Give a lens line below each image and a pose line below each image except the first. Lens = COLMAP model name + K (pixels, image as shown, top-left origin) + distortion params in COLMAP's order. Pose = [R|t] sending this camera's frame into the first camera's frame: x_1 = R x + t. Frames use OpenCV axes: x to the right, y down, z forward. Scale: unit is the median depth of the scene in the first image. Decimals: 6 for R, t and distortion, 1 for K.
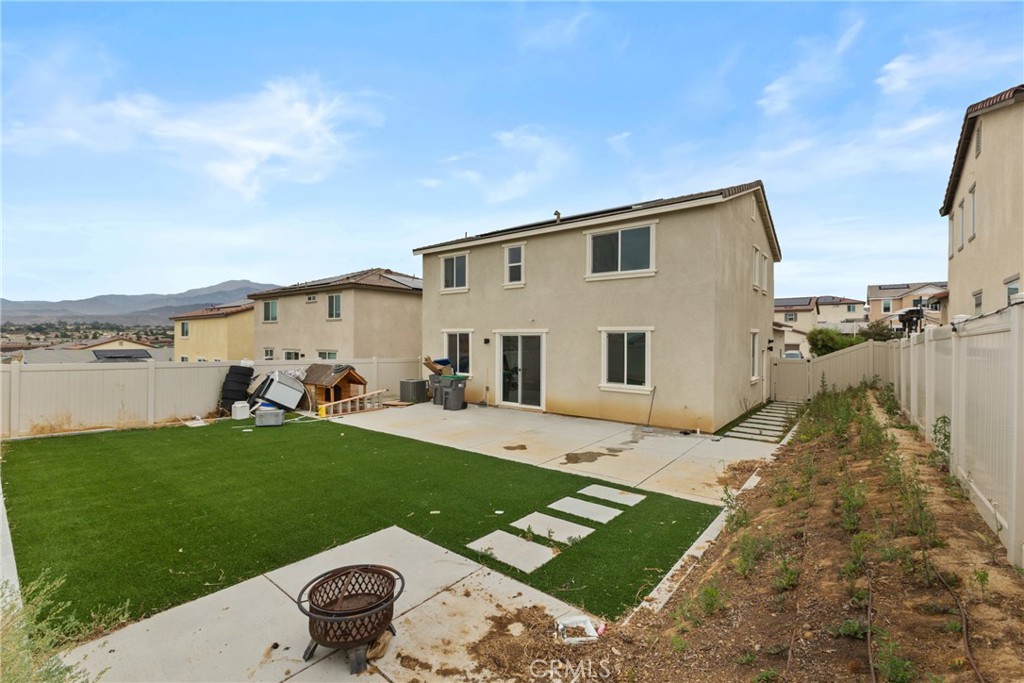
lens RADIAL K [[444.6, 0, 512.7], [0, 444.6, 332.4], [0, 0, 1]] dist [0.013669, -0.003580]
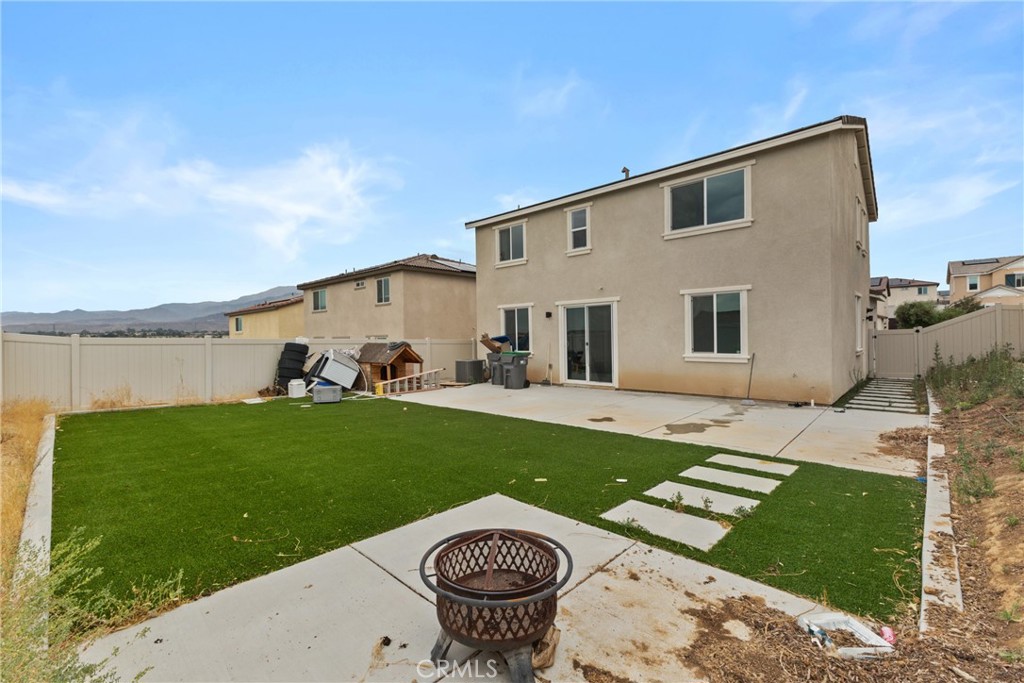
lens RADIAL K [[441.0, 0, 511.6], [0, 441.0, 332.7], [0, 0, 1]] dist [0.011629, -0.001245]
pose [[0.996656, -0.020554, -0.079081, -0.082505], [0.020706, 0.999785, 0.001100, 0.070447], [0.079041, -0.002734, 0.996868, 0.103954]]
